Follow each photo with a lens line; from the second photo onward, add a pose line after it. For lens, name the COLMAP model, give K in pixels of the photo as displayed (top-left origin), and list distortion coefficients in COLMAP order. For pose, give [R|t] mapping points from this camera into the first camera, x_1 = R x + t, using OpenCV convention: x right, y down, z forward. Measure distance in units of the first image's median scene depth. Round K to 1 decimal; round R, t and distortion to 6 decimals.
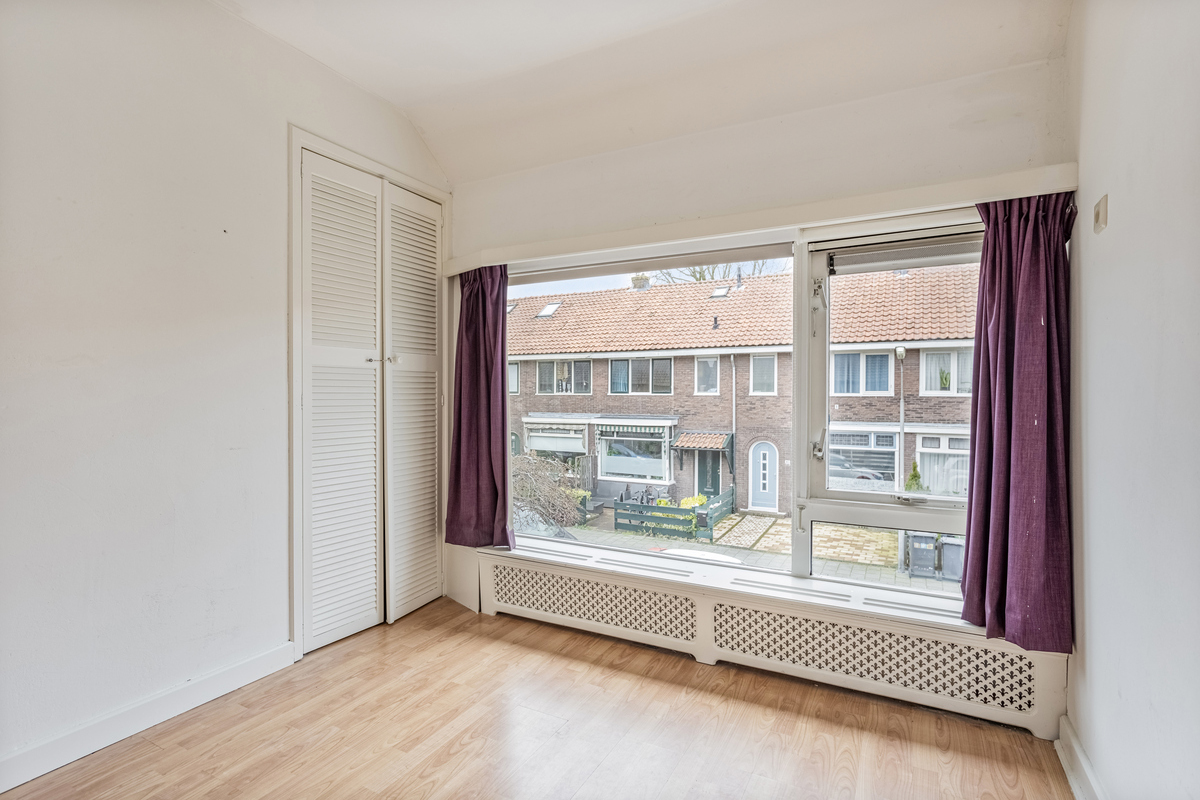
lens RADIAL K [[590.1, 0, 593.7], [0, 590.1, 388.1], [0, 0, 1]] dist [-0.002437, -0.000136]
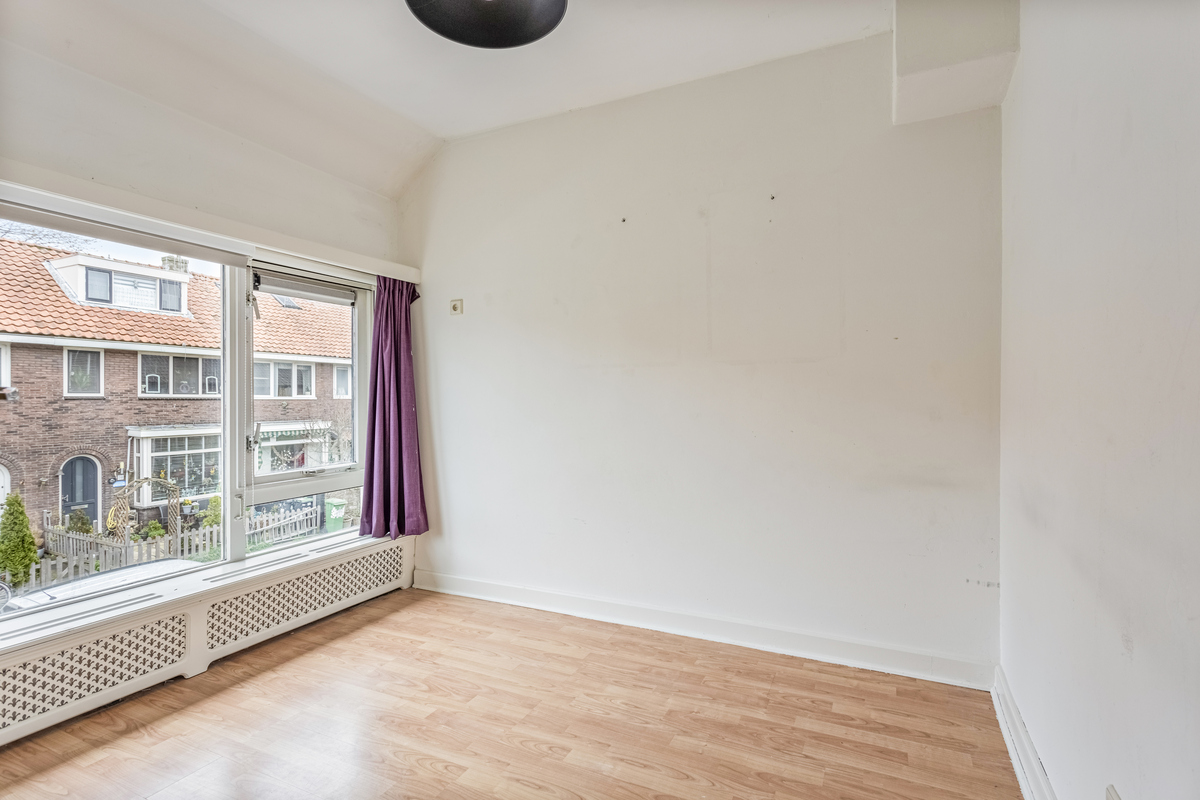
lens RADIAL K [[590.1, 0, 598.6], [0, 590.1, 403.3], [0, 0, 1]] dist [-0.002437, -0.000136]
pose [[-0.073199, -0.012304, 0.997241, -0.876428], [-0.022816, 0.999683, 0.010659, 0.000048], [-0.997056, -0.021972, -0.073456, 0.459890]]
